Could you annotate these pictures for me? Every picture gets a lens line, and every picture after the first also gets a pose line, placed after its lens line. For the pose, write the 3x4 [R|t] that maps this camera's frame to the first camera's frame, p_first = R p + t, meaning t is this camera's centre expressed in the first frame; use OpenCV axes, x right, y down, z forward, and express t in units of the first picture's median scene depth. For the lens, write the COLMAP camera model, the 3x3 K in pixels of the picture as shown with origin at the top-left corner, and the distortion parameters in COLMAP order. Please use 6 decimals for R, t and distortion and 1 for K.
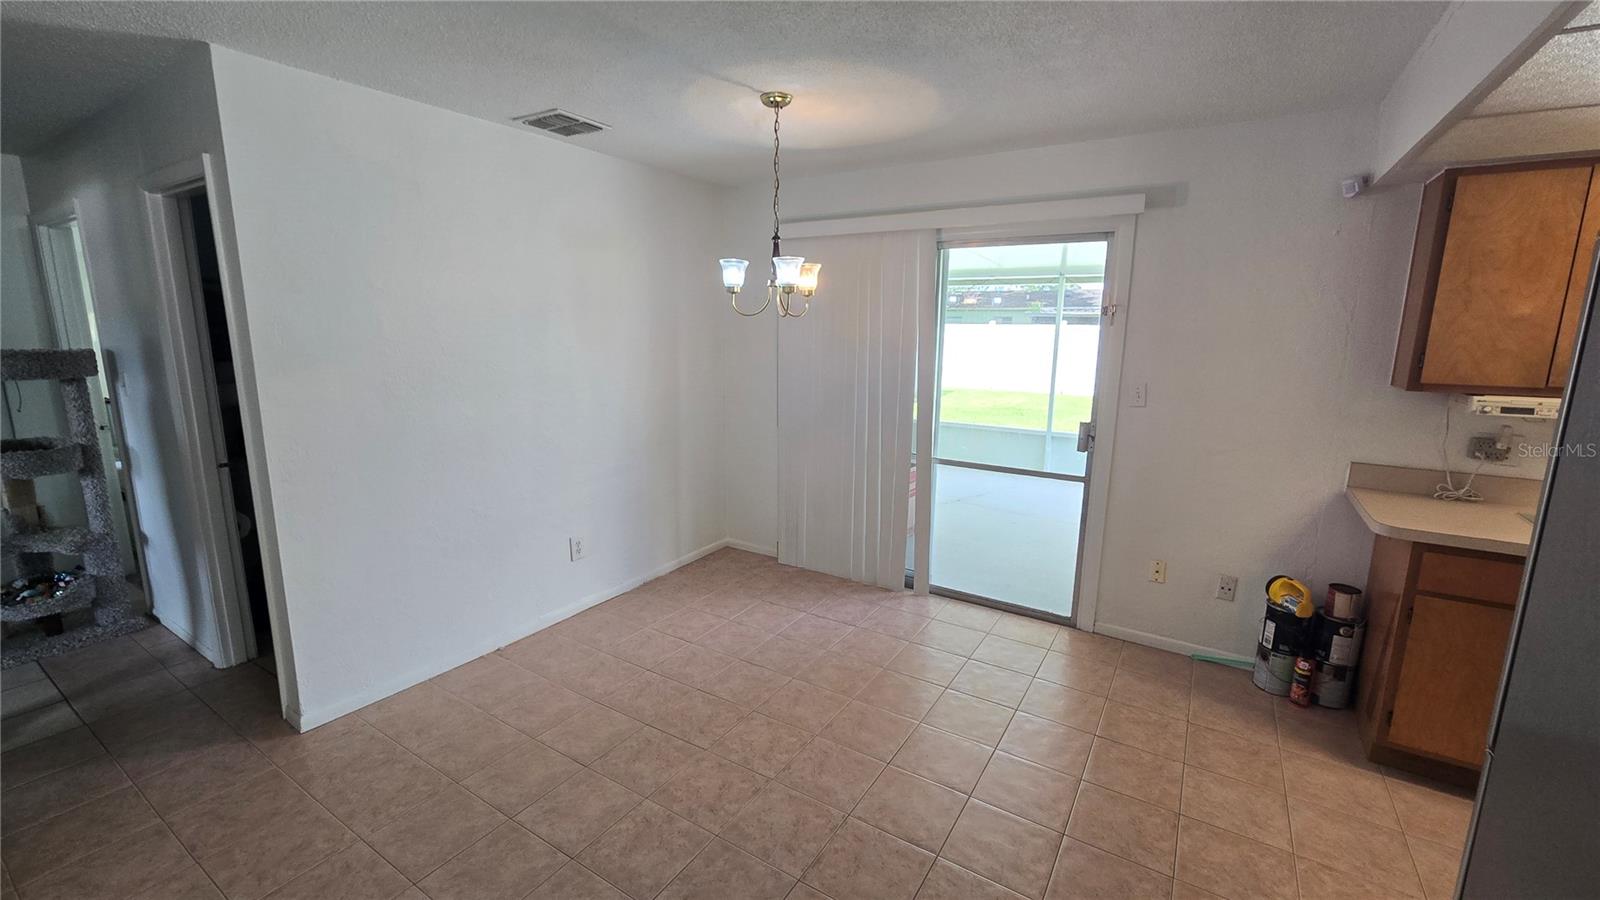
lens RADIAL K [[635.4, 0, 803.8], [0, 635.4, 441.8], [0, 0, 1]] dist [0.002176, 0.000422]
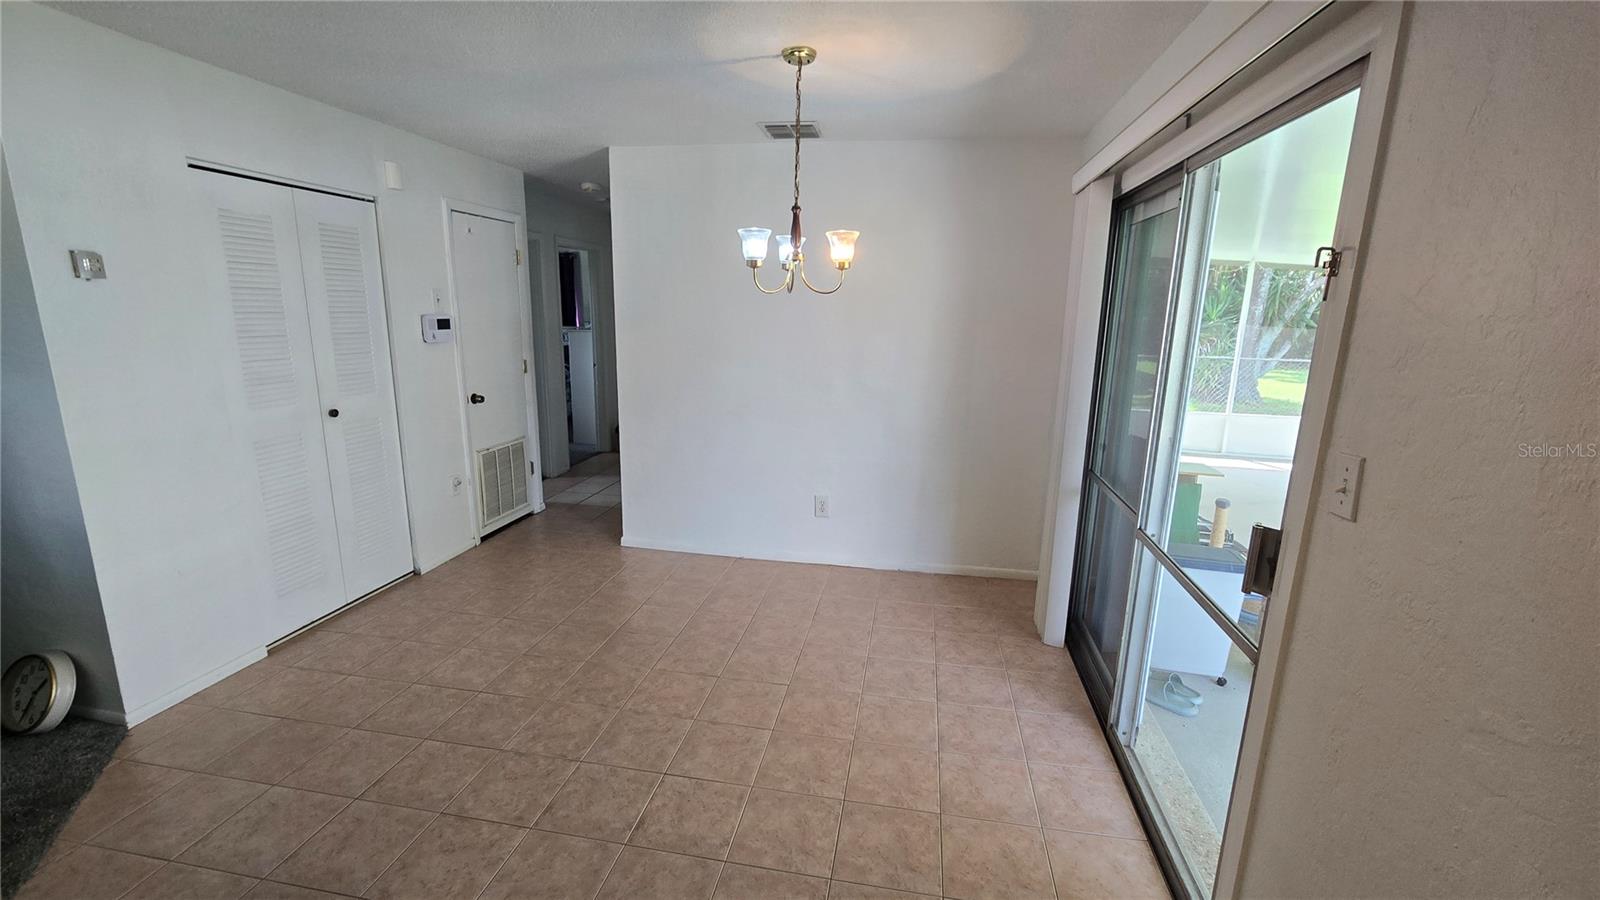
lens RADIAL K [[635.4, 0, 794.2], [0, 635.4, 442.6], [0, 0, 1]] dist [0.002176, 0.000422]
pose [[0.412849, 0.189291, -0.890912, 0.797561], [-0.187555, 0.974870, 0.120217, -0.092567], [0.891279, 0.117464, 0.437977, 0.593524]]
